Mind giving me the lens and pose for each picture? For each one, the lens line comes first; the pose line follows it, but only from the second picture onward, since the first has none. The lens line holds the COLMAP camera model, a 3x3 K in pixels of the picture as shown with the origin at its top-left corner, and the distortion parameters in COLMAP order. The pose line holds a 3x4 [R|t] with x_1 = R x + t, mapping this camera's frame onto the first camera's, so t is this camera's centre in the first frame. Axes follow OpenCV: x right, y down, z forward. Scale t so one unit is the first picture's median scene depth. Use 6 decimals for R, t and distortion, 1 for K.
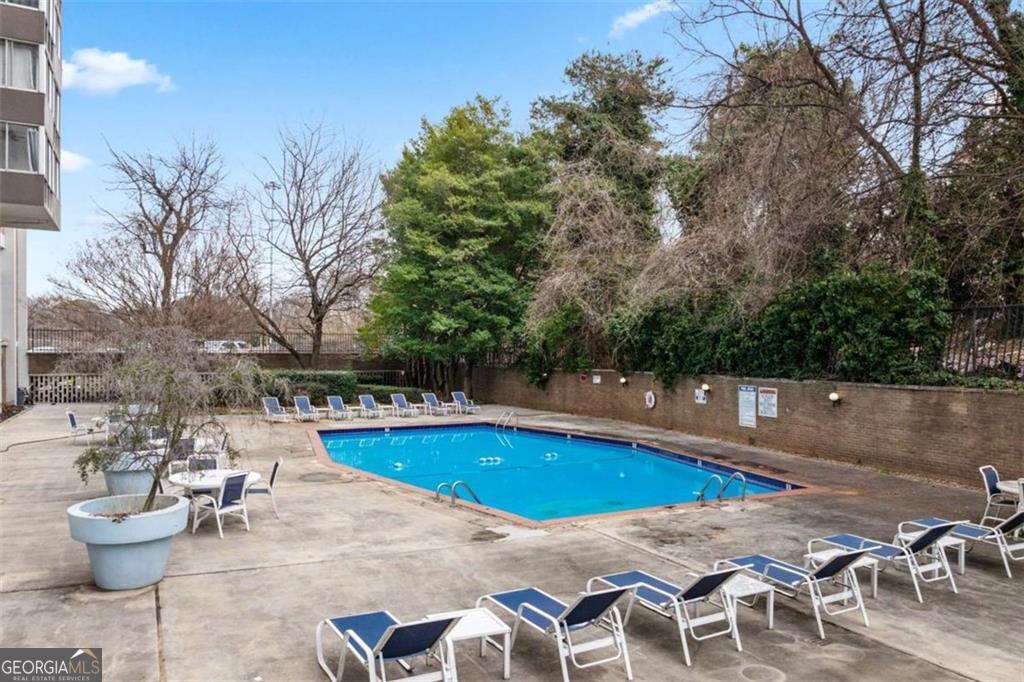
lens RADIAL K [[740.5, 0, 506.4], [0, 740.5, 323.4], [0, 0, 1]] dist [-0.026810, -0.053002]
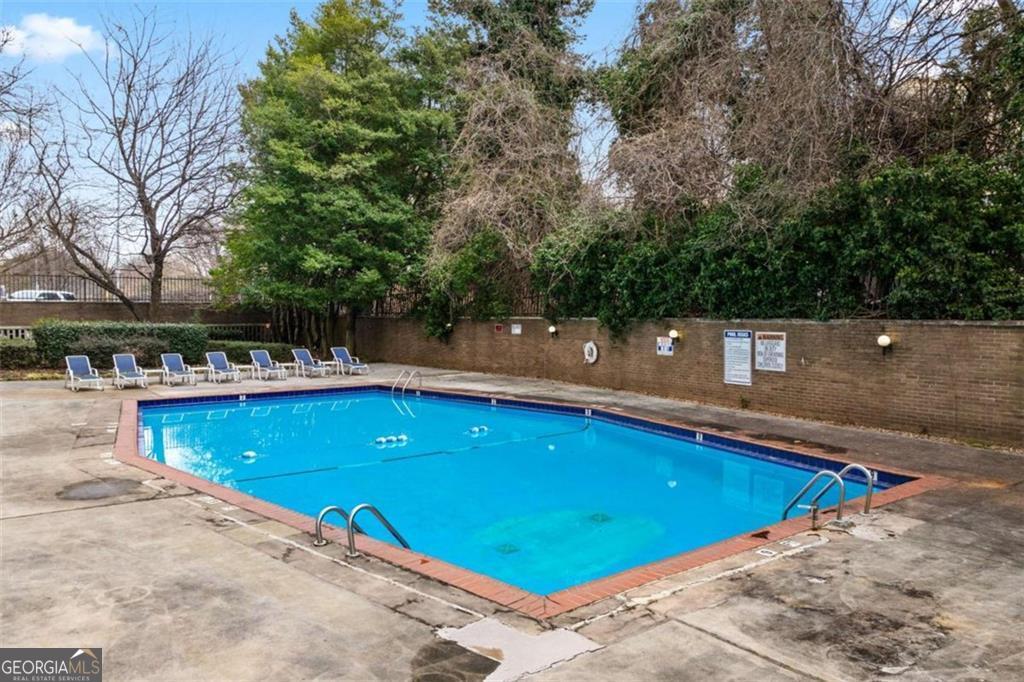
lens RADIAL K [[740.5, 0, 506.4], [0, 740.5, 323.4], [0, 0, 1]] dist [-0.026810, -0.053002]
pose [[0.986296, -0.005332, 0.164898, -0.021155], [-0.003268, 0.998650, 0.051841, 0.028069], [-0.164951, -0.051669, 0.984947, 0.213400]]
